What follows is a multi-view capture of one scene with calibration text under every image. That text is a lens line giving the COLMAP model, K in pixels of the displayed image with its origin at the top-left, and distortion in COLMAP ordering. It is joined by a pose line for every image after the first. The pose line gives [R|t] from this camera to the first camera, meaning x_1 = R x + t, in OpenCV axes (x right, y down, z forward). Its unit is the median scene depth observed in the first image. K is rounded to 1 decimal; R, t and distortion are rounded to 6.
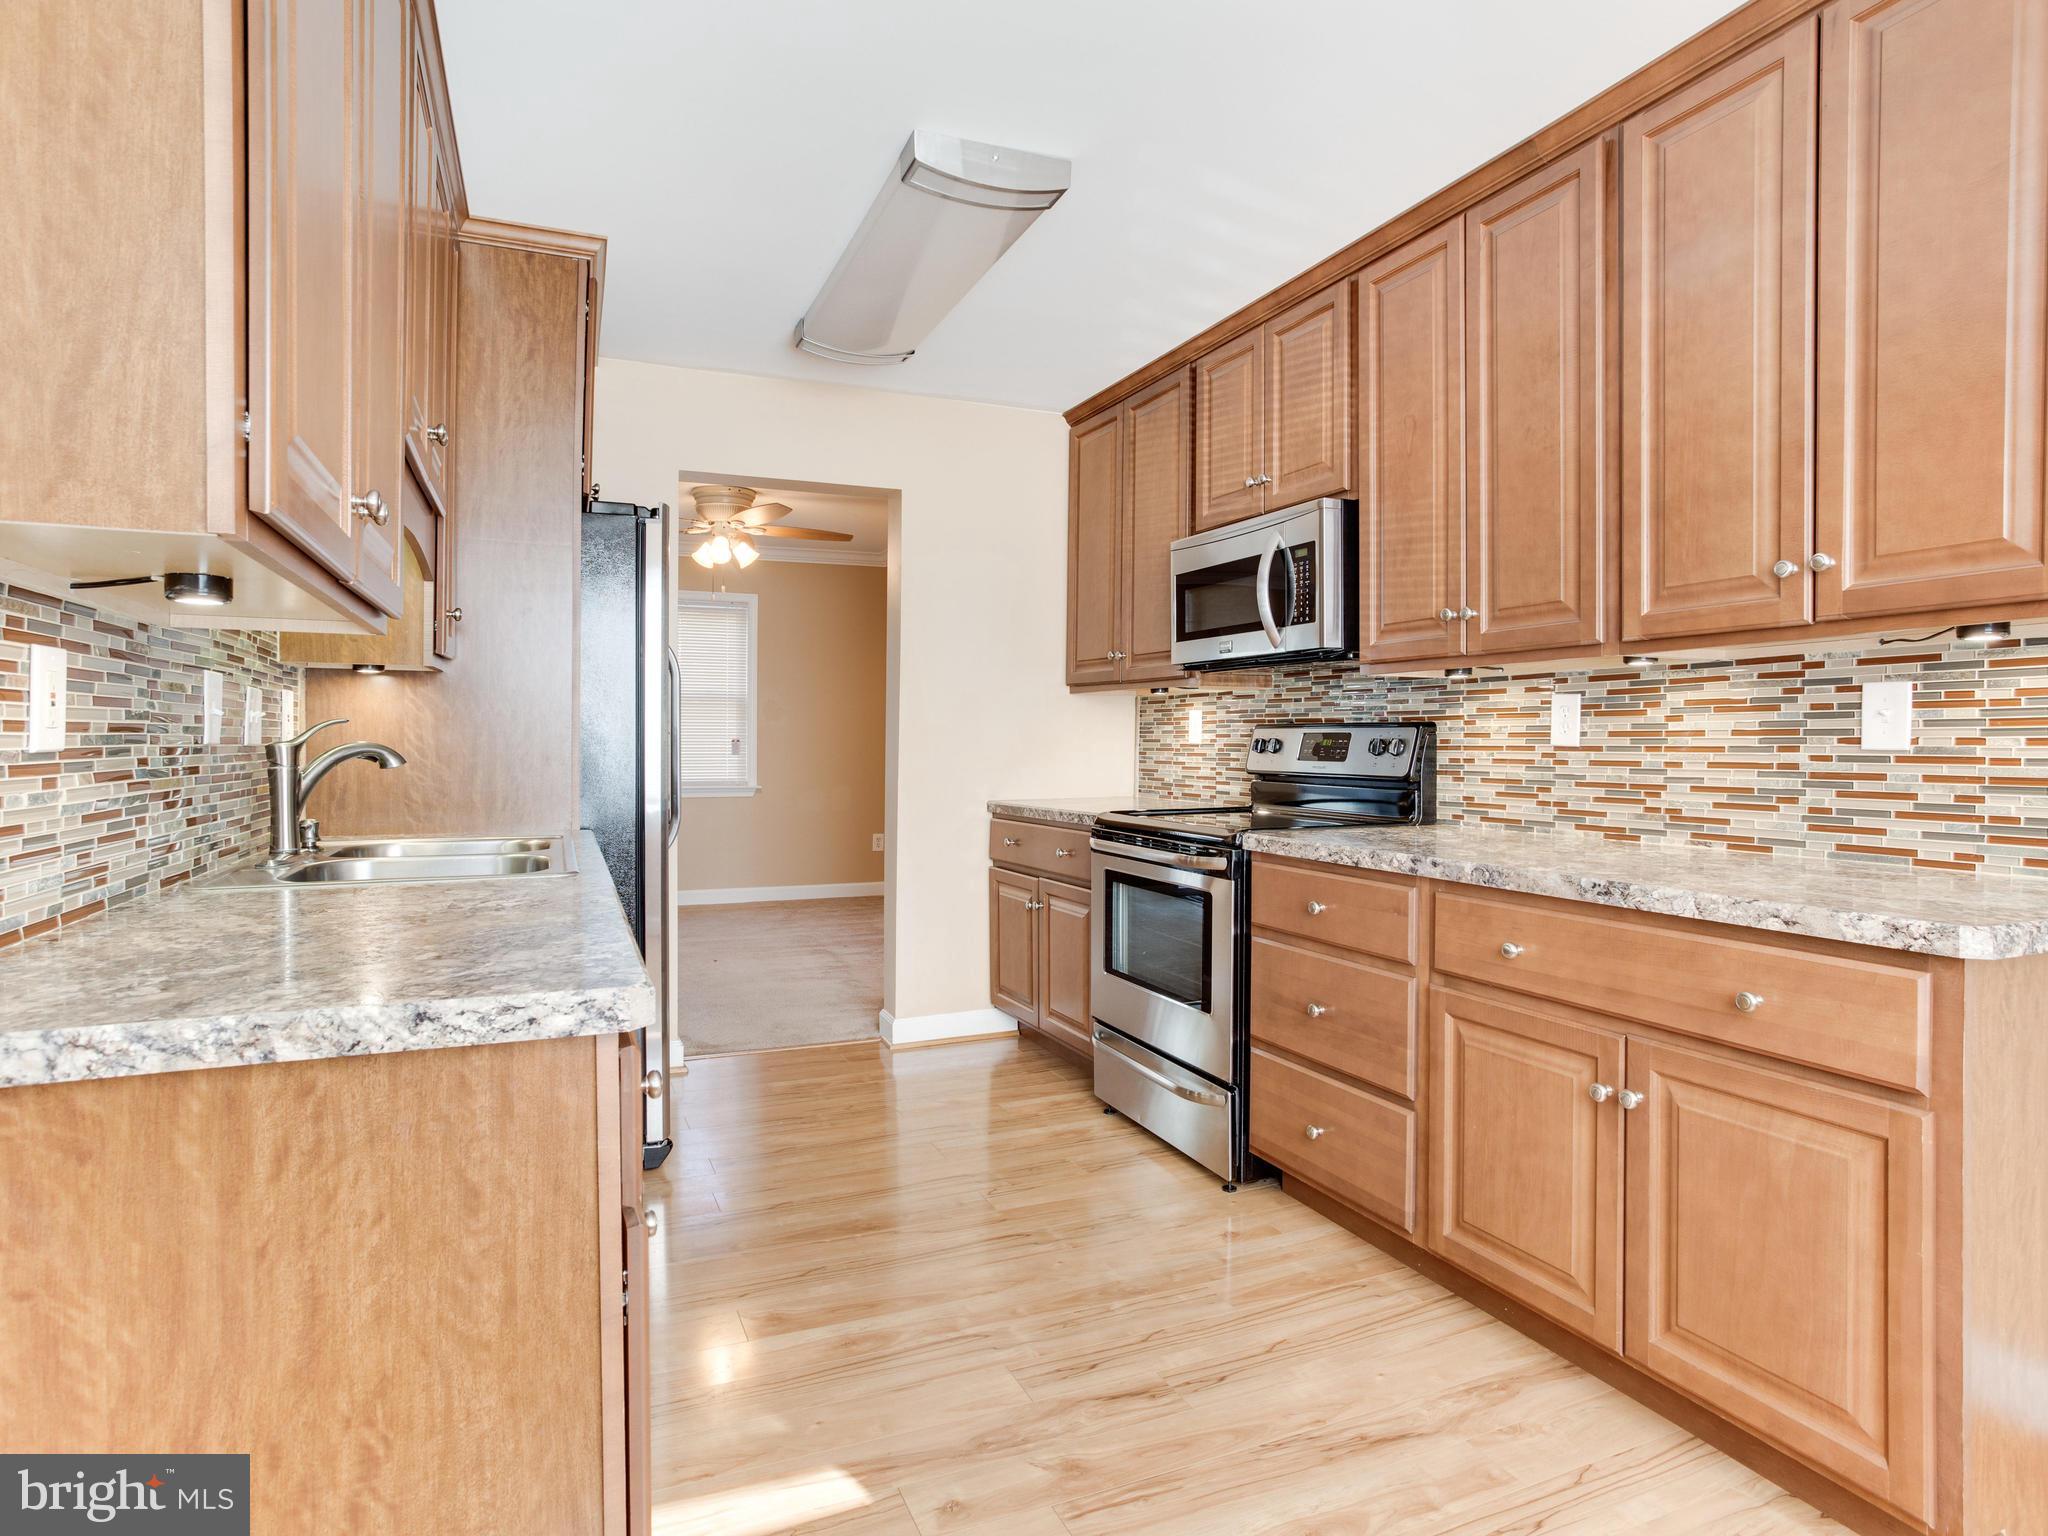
lens RADIAL K [[1144.6, 0, 1029.7], [0, 1144.6, 752.2], [0, 0, 1]] dist [-0.049603, 0.031101]
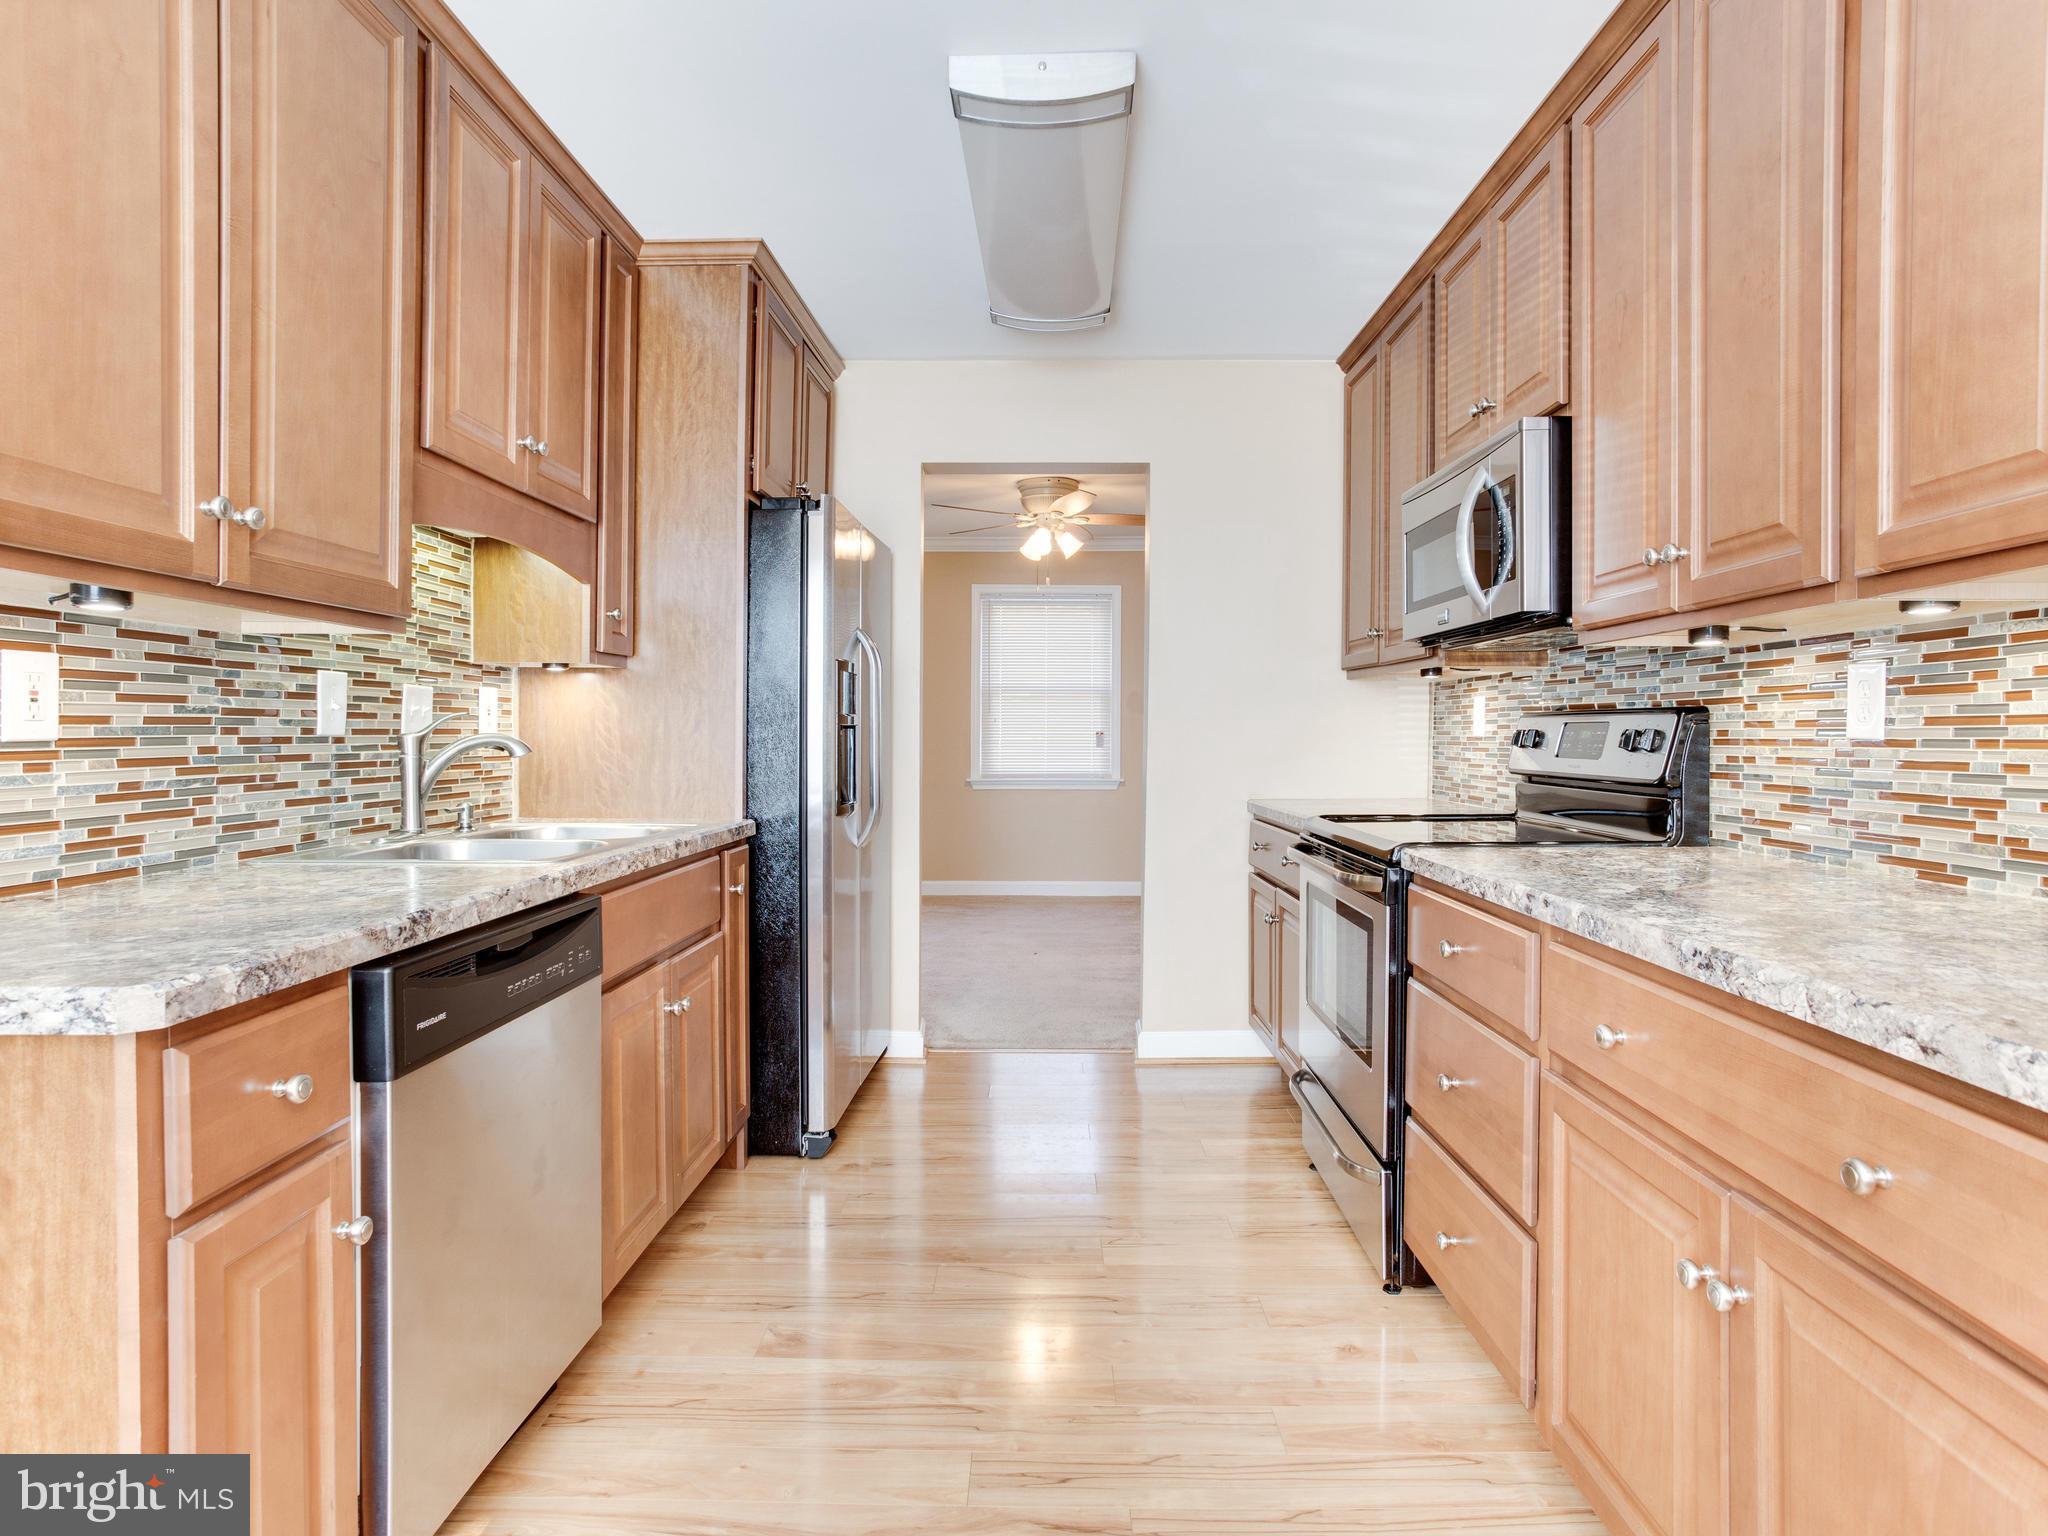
lens RADIAL K [[1144.6, 0, 1045.4], [0, 1144.6, 744.5], [0, 0, 1]] dist [-0.049603, 0.031101]
pose [[0.914346, 0.003581, -0.404919, 0.306519], [-0.003962, 0.999992, -0.000103, -0.000209], [0.404915, 0.001699, 0.914353, 0.188177]]
